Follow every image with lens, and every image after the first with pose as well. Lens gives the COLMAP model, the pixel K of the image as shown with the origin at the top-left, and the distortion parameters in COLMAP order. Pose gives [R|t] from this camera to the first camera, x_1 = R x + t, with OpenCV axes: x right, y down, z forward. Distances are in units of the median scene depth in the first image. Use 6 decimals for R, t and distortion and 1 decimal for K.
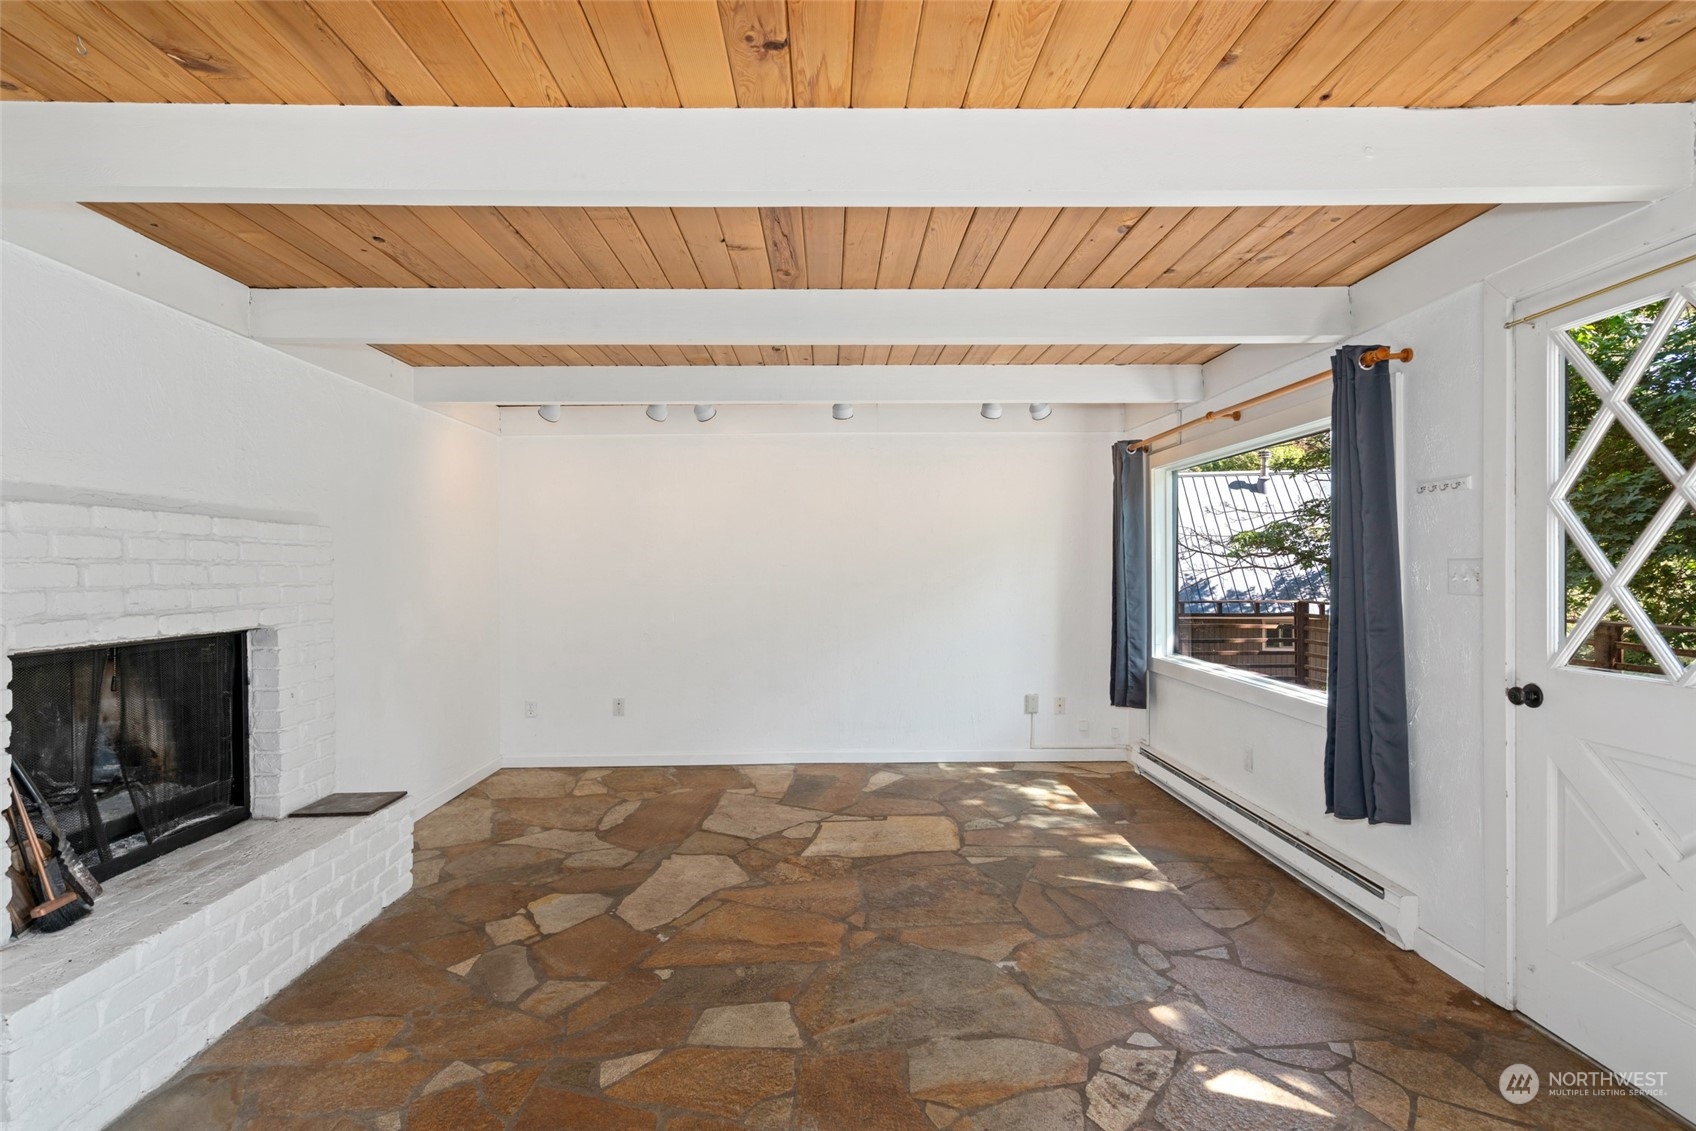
lens RADIAL K [[827.5, 0, 835.2], [0, 827.5, 568.3], [0, 0, 1]] dist [-0.019485, 0.003017]
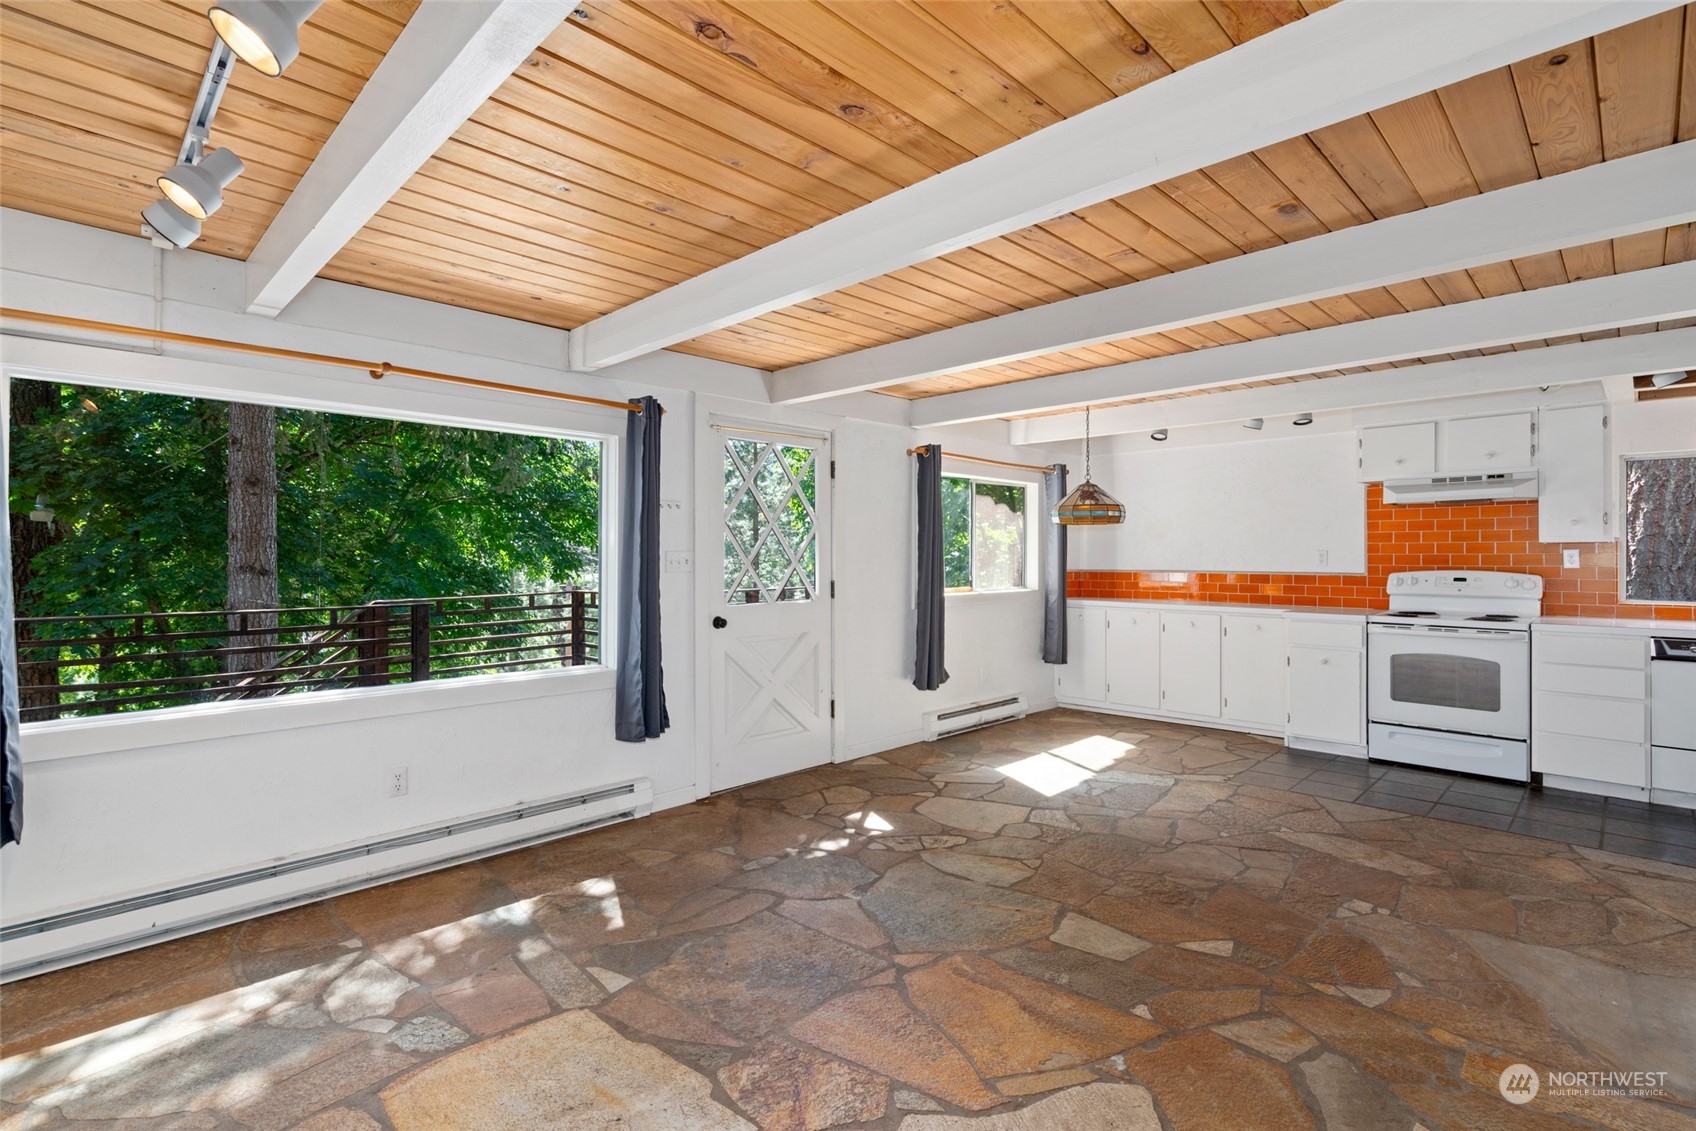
lens RADIAL K [[766.4, 0, 848.0], [0, 766.4, 554.7], [0, 0, 1]] dist [-0.008534, 0.002354]
pose [[-0.693421, 0.004779, 0.720517, -0.515619], [0.005157, 0.999985, -0.001669, 0.000283], [-0.720514, 0.002558, -0.693436, 1.588842]]
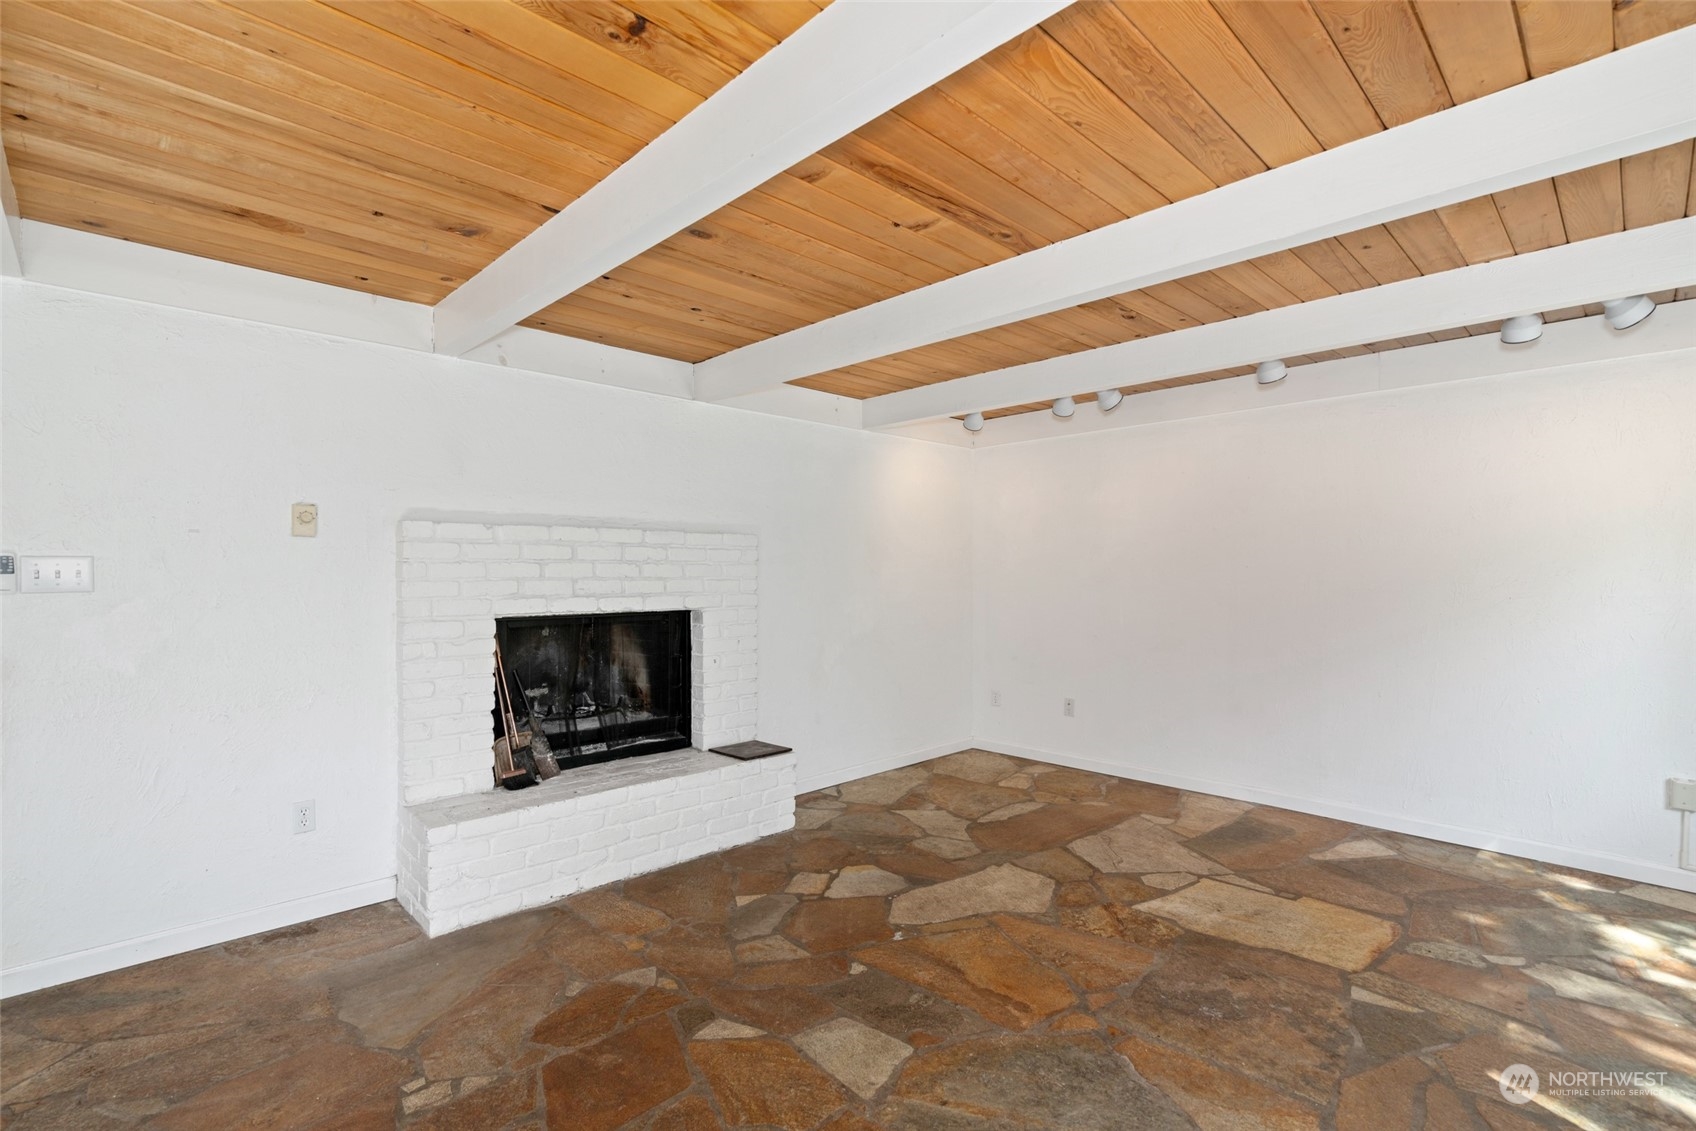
lens RADIAL K [[766.4, 0, 849.8], [0, 766.4, 568.6], [0, 0, 1]] dist [-0.008534, 0.002354]
pose [[0.682236, 0.005030, -0.731115, 0.415528], [-0.005255, 0.999984, 0.001976, -0.000373], [0.731113, 0.002494, 0.682251, 0.310381]]
